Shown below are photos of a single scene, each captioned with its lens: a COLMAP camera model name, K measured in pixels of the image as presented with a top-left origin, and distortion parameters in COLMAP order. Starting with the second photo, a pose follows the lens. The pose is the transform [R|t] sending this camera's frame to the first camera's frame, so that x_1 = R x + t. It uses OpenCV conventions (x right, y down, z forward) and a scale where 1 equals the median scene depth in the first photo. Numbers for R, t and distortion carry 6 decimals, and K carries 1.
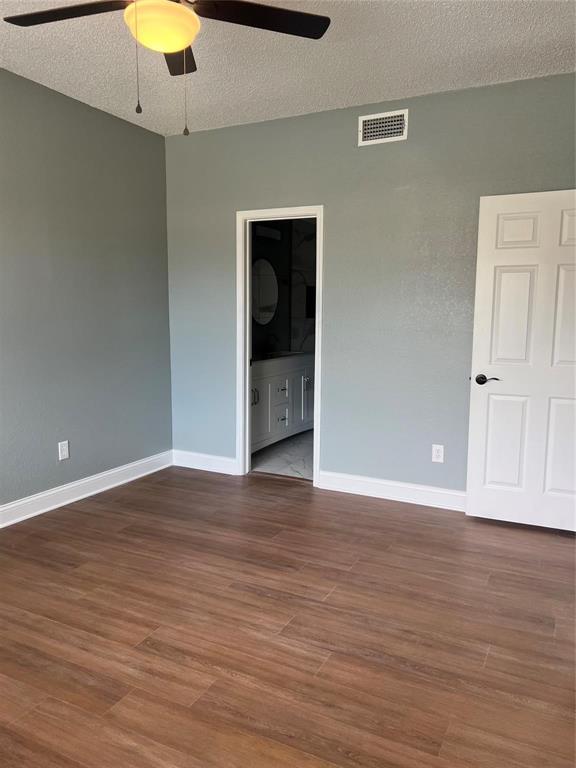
lens RADIAL K [[583.0, 0, 284.1], [0, 583.0, 386.0], [0, 0, 1]] dist [0.067251, -0.072270]
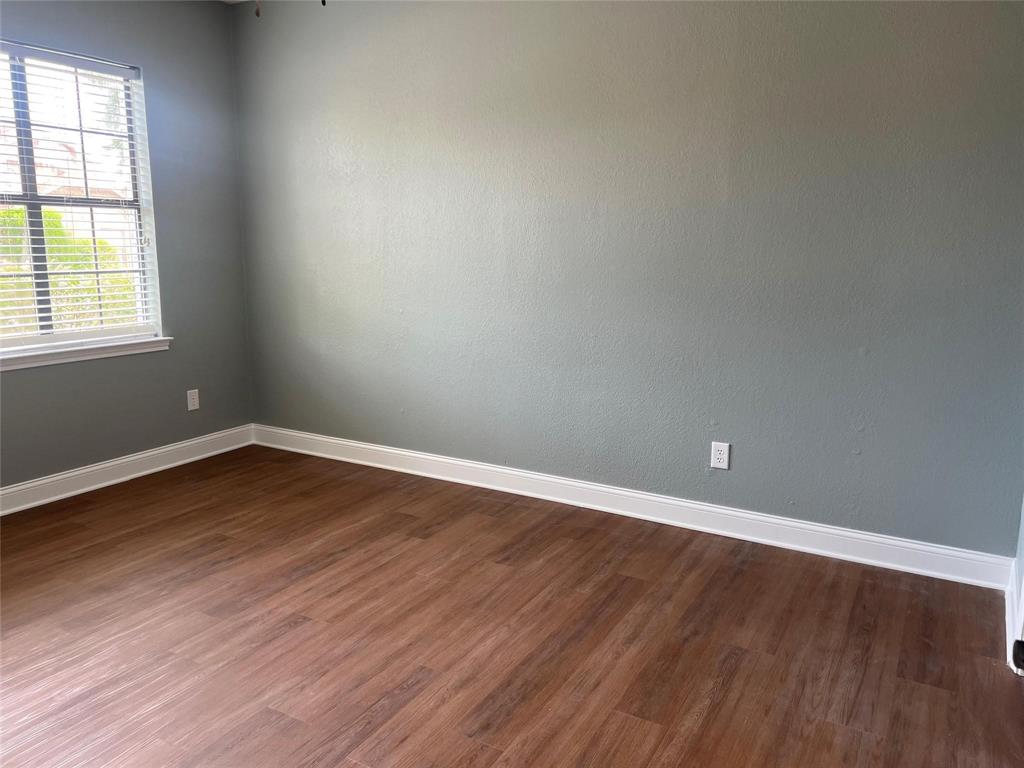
lens RADIAL K [[777.4, 0, 511.9], [0, 777.4, 387.1], [0, 0, 1]] dist [0.067251, -0.072270]
pose [[-0.041217, 0.183239, -0.982204, 0.585232], [-0.140513, 0.972207, 0.187270, -0.118708], [0.989221, 0.145731, -0.014324, 0.876712]]
